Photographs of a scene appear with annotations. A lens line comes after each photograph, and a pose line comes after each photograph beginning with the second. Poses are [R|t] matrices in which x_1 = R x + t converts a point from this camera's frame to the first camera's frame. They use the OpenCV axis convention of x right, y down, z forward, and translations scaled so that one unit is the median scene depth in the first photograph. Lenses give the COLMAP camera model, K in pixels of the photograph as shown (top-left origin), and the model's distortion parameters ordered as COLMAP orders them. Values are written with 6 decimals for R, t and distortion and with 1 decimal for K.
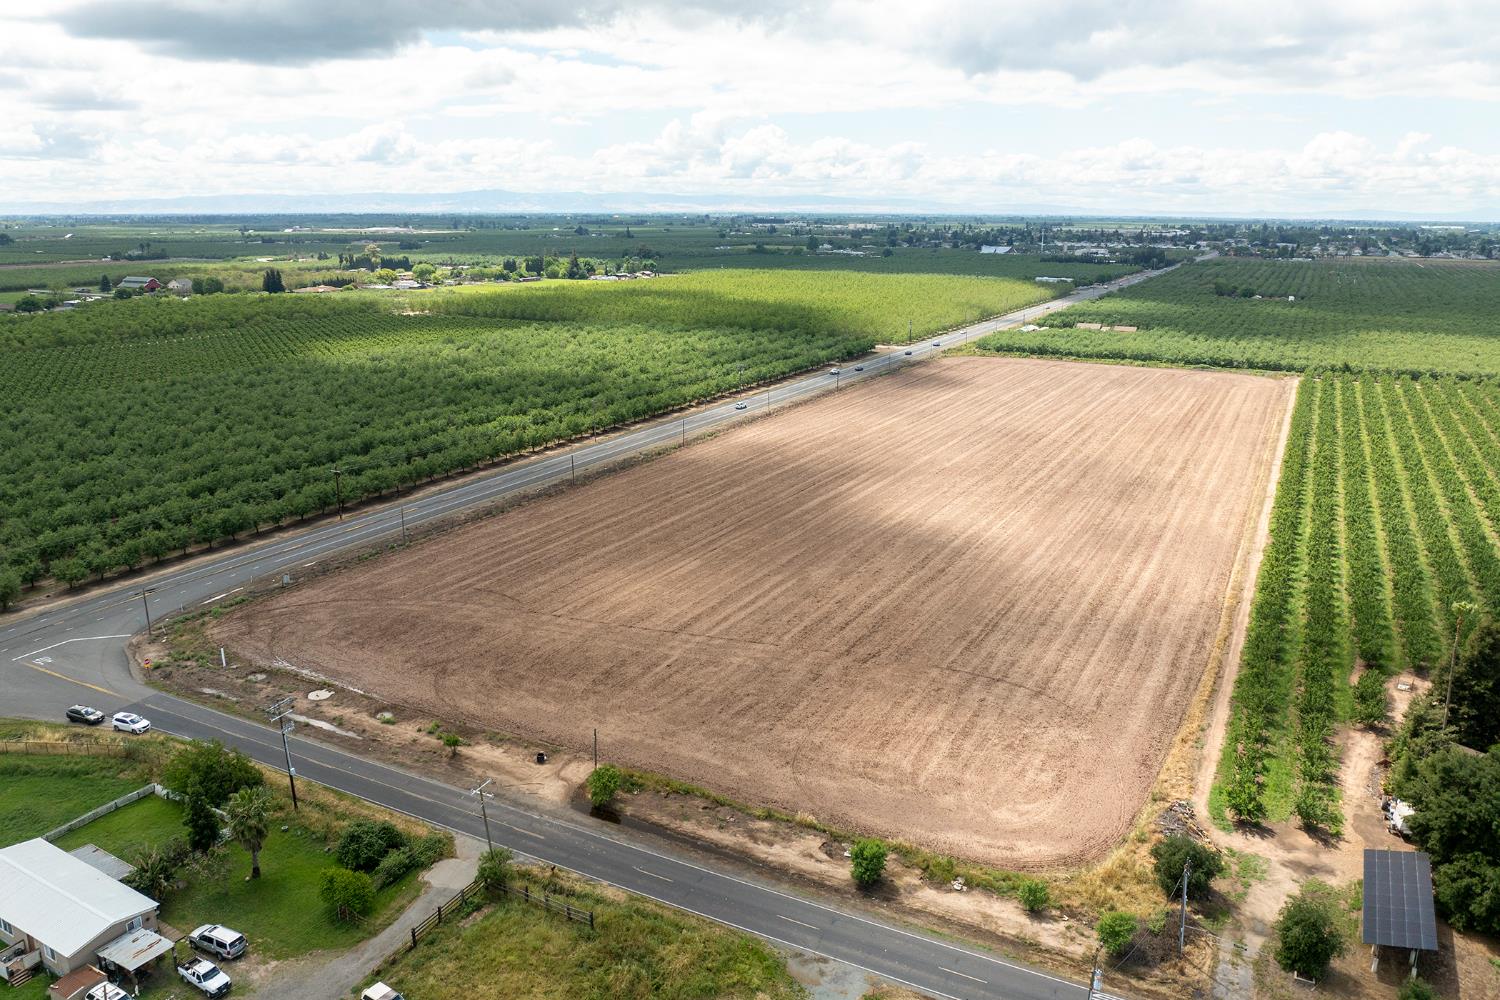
lens RADIAL K [[1060.1, 0, 789.4], [0, 1060.1, 446.7], [0, 0, 1]] dist [-0.031725, -0.006398]
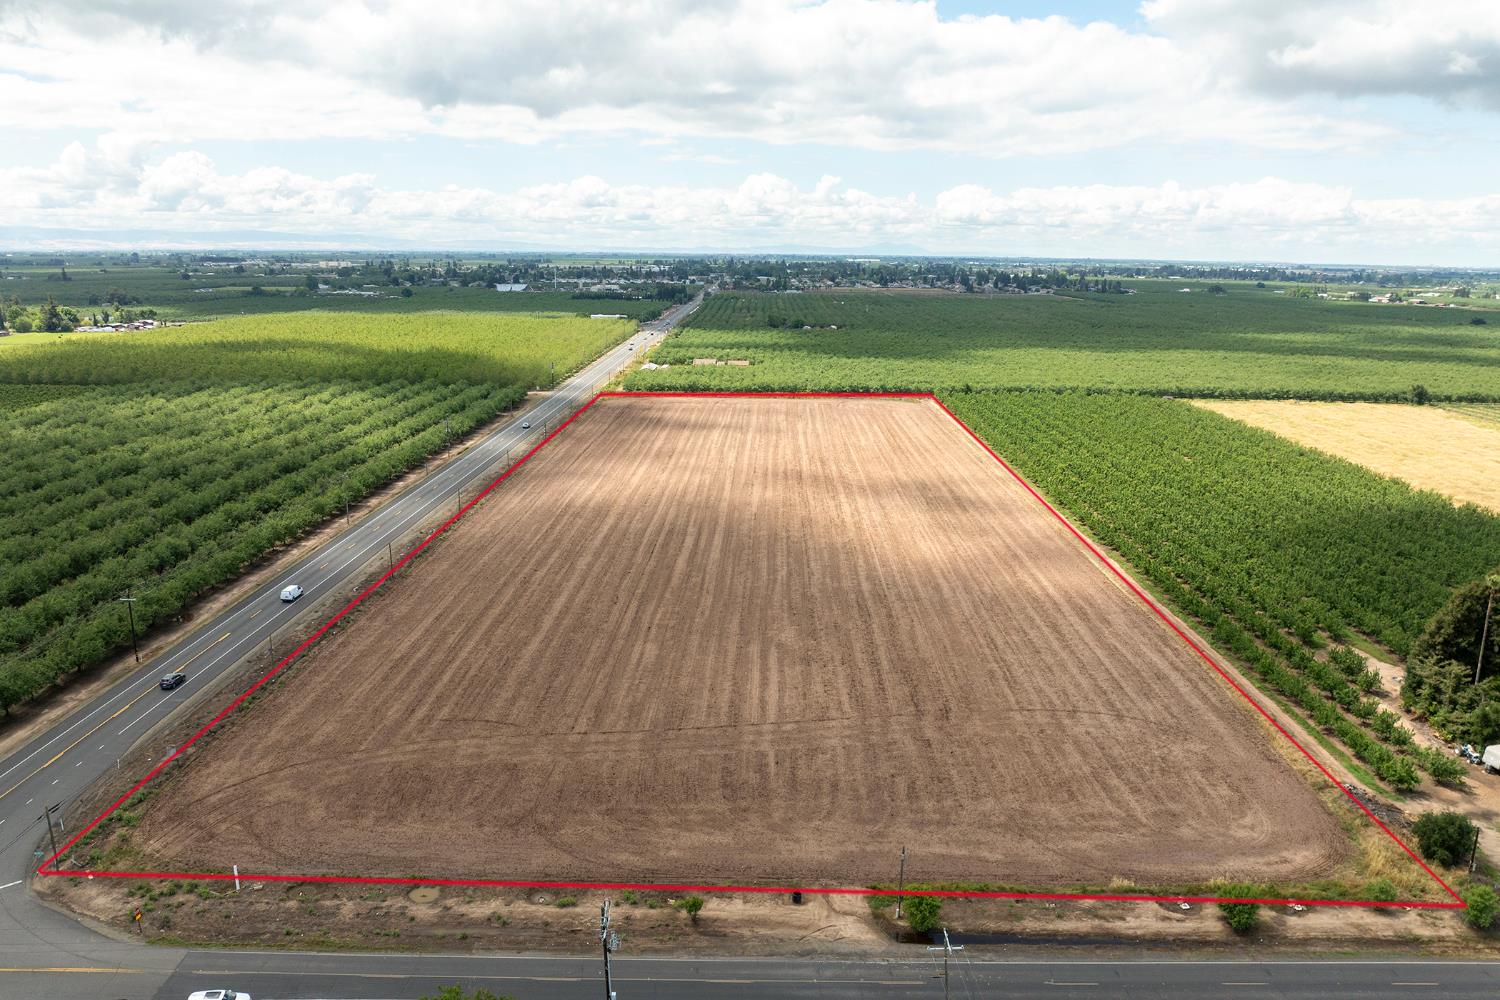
lens RADIAL K [[1068.4, 0, 743.8], [0, 1068.4, 497.8], [0, 0, 1]] dist [-0.036053, 0.004086]
pose [[0.899520, -0.096089, 0.426182, -0.179106], [0.091036, 0.995325, 0.032266, -0.017040], [-0.427290, 0.009774, 0.904062, 0.069868]]
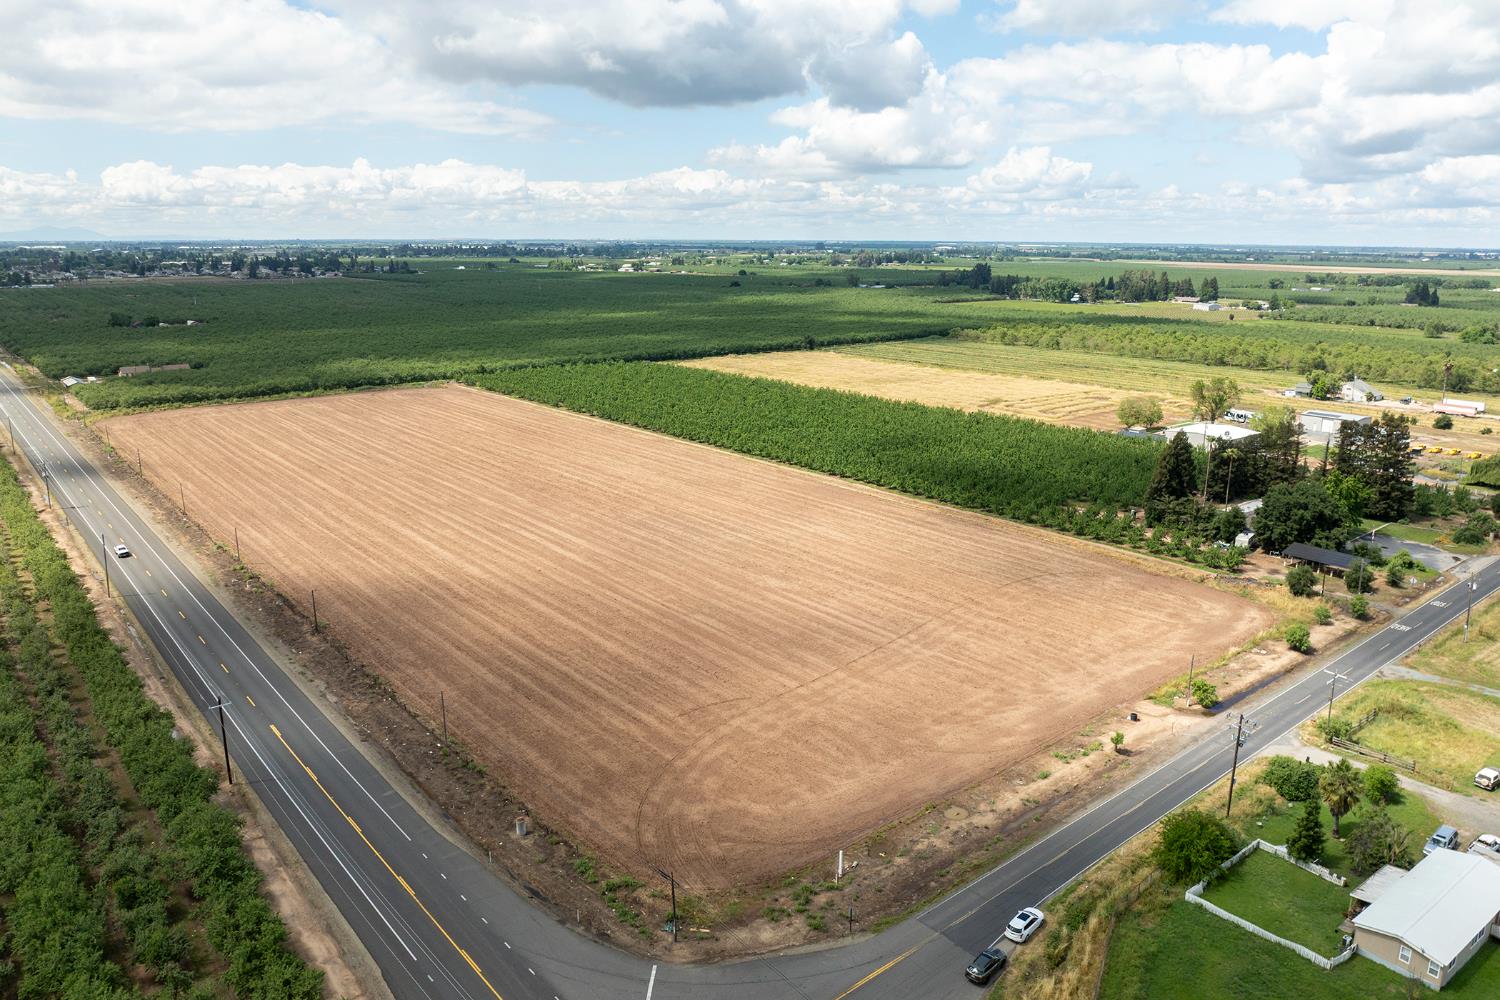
lens RADIAL K [[1068.4, 0, 743.8], [0, 1068.4, 497.8], [0, 0, 1]] dist [-0.036053, 0.004086]
pose [[0.404563, -0.224264, 0.886586, -0.408416], [0.200224, 0.967665, 0.153408, -0.059741], [-0.892322, 0.115452, 0.436385, 0.248275]]
